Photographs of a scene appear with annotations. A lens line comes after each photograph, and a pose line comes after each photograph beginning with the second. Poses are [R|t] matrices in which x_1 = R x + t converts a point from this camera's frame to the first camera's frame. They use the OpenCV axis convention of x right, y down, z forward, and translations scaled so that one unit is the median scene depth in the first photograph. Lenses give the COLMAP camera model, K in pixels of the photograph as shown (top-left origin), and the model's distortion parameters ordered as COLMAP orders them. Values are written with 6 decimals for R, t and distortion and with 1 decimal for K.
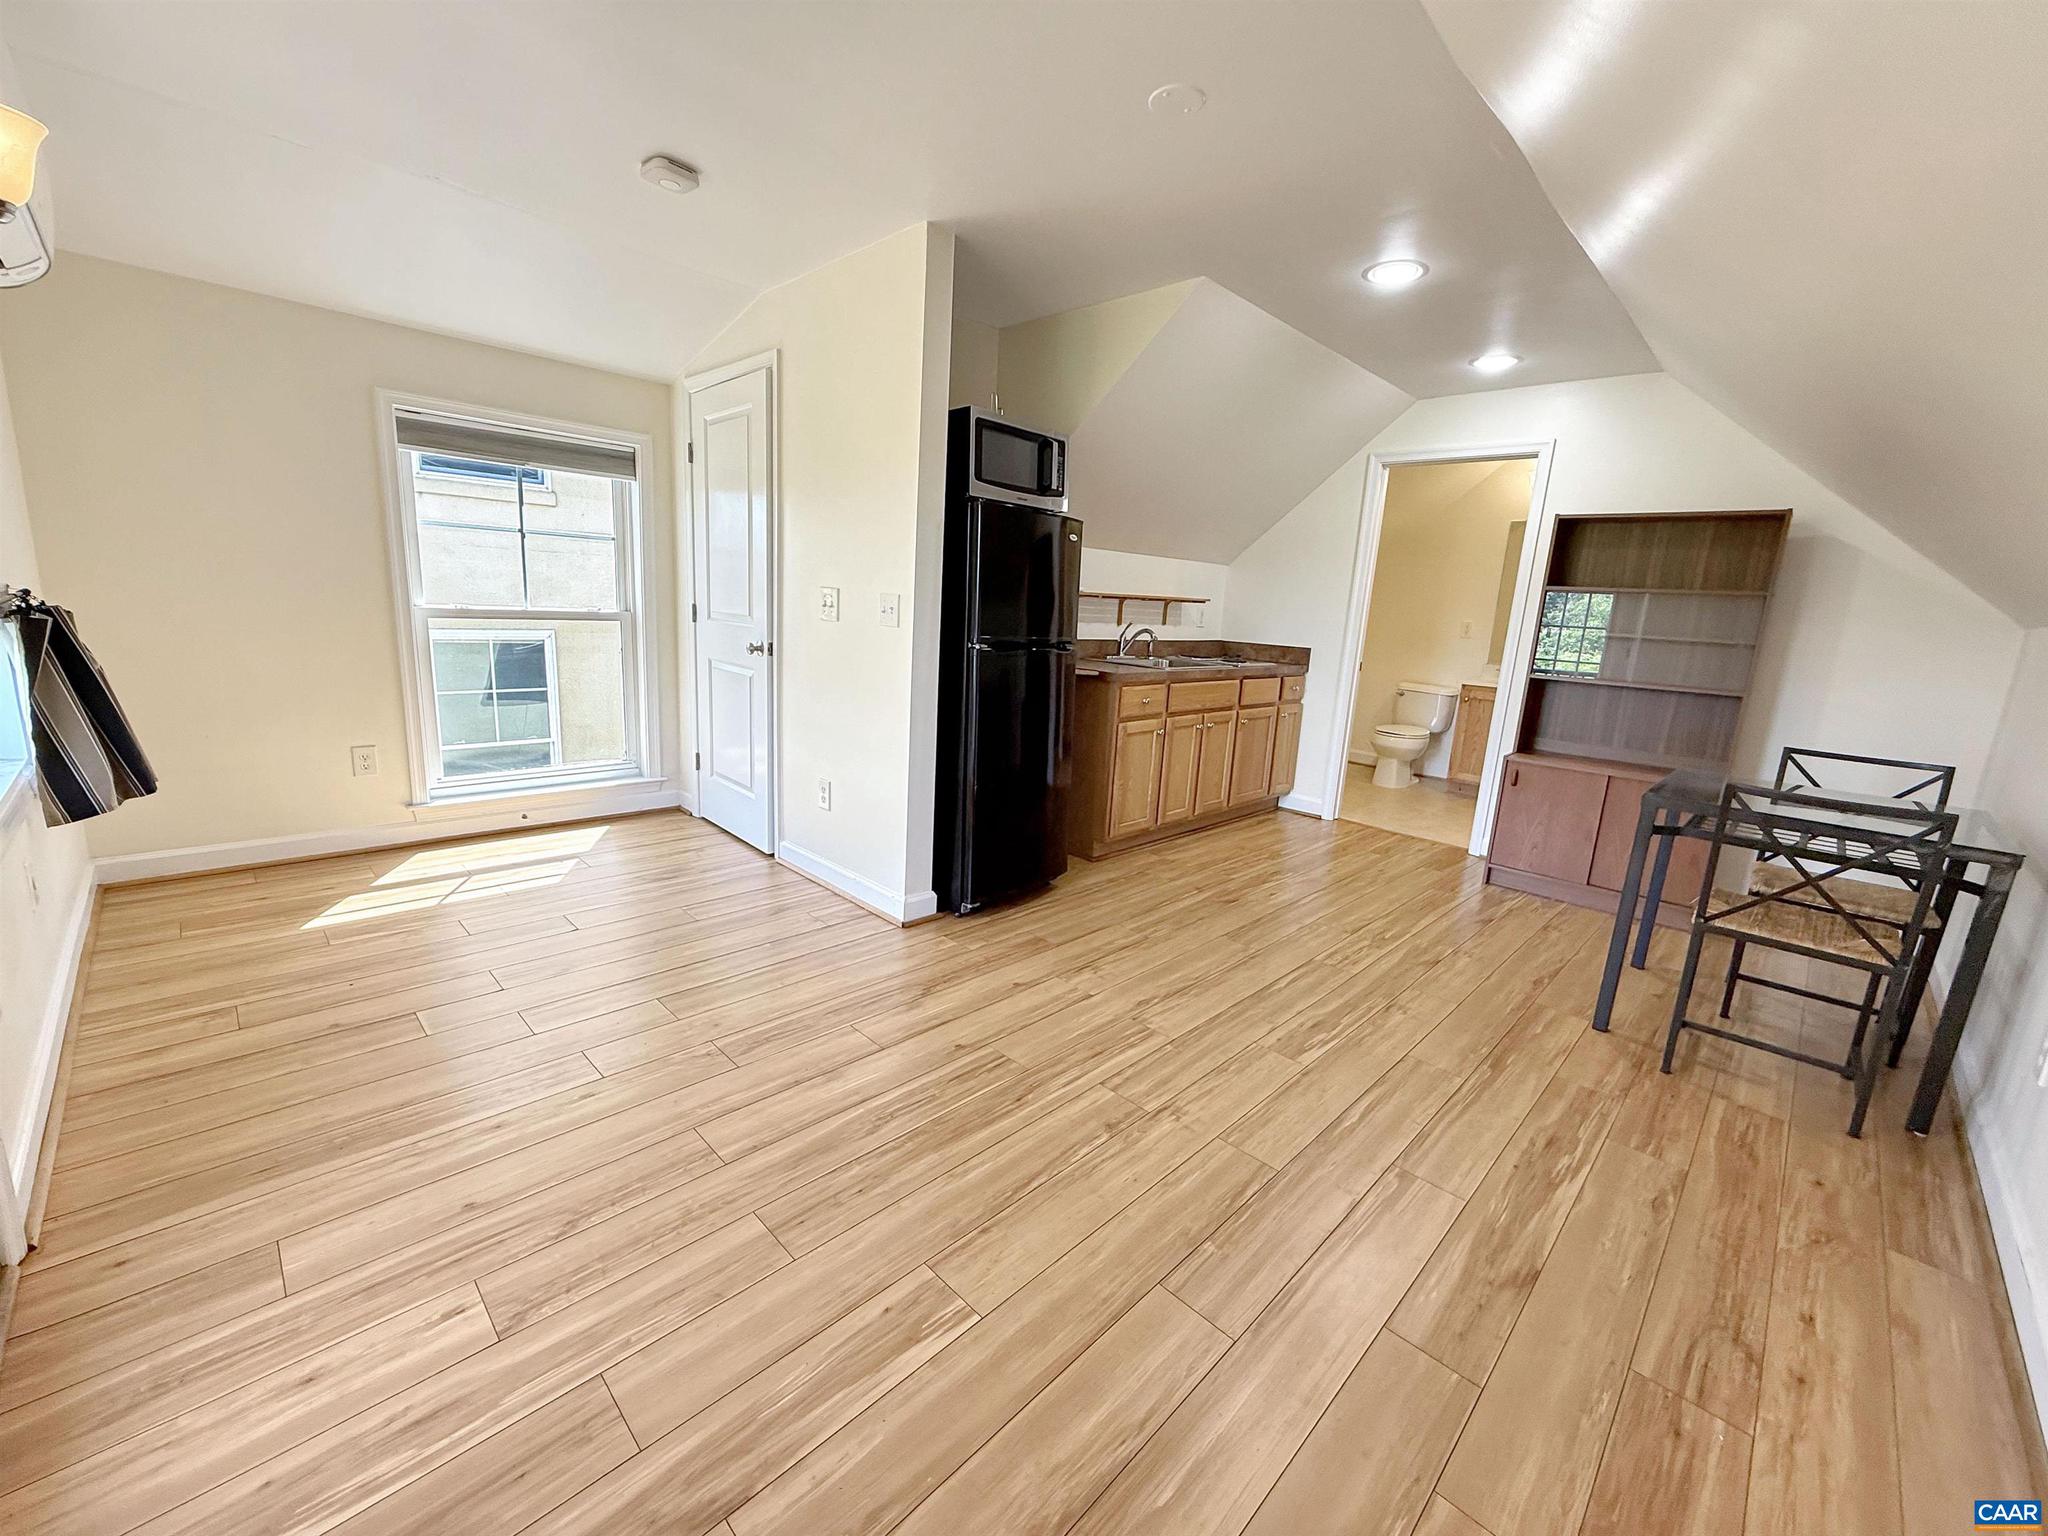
lens RADIAL K [[833.4, 0, 1013.7], [0, 833.4, 775.8], [0, 0, 1]] dist [-0.020796, 0.000078]
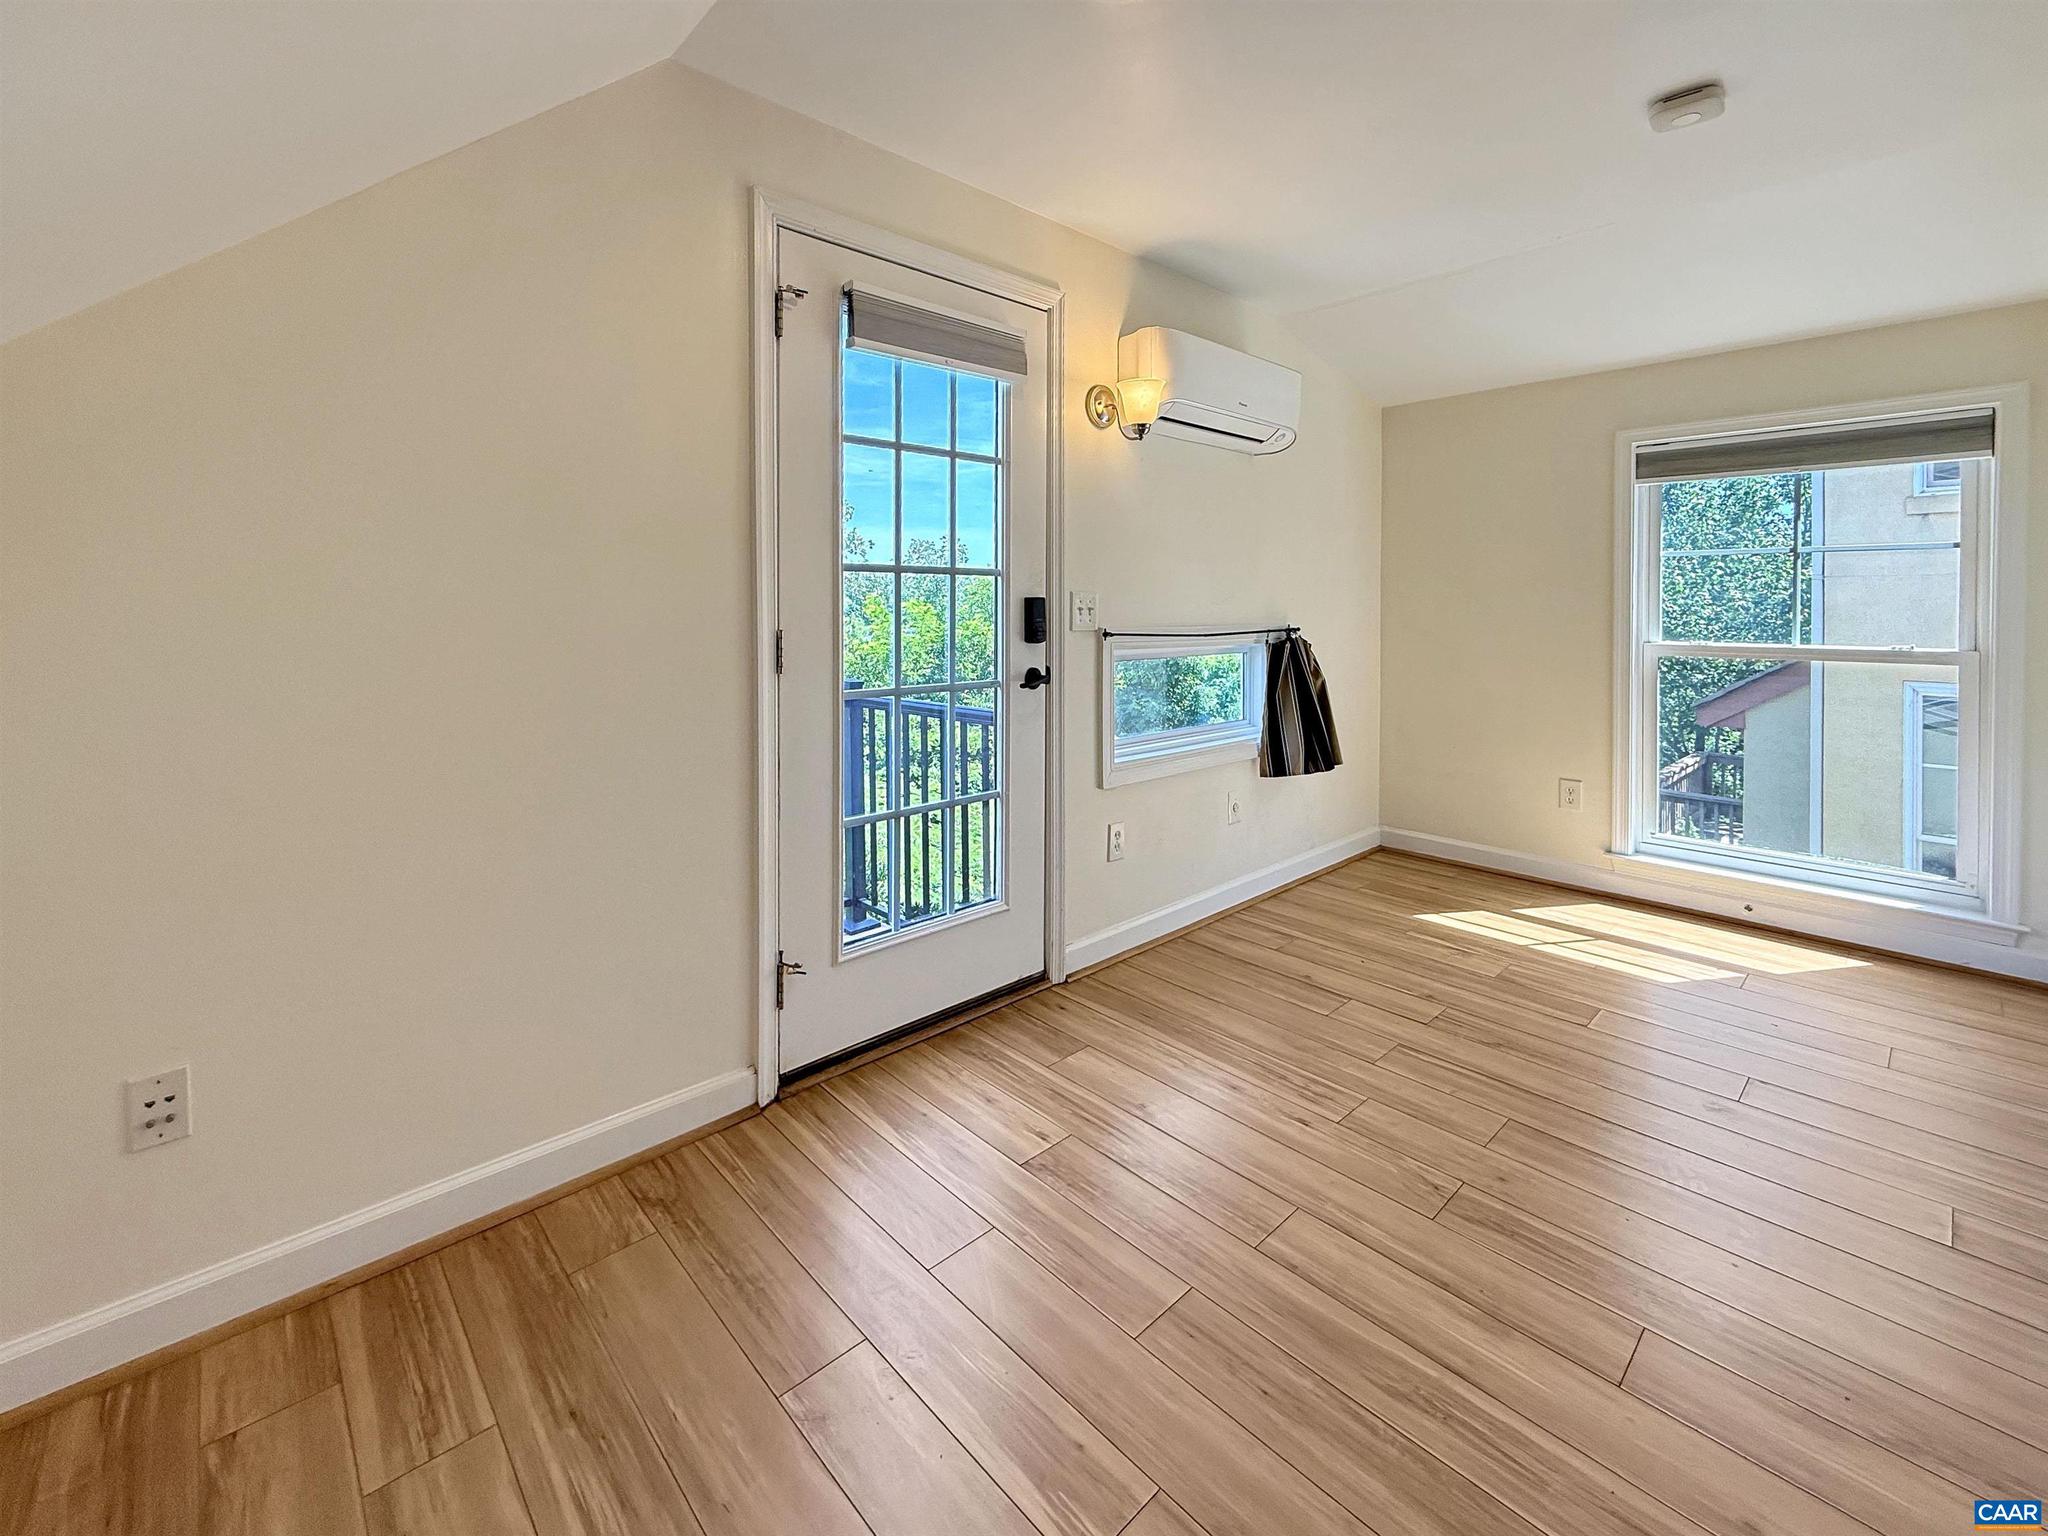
lens RADIAL K [[833.4, 0, 944.3], [0, 833.4, 613.3], [0, 0, 1]] dist [-0.020796, 0.000078]
pose [[-0.092935, -0.049133, -0.994459, 0.302109], [-0.214293, 0.976362, -0.028212, -0.044530], [0.972338, 0.210484, -0.101266, 0.337212]]
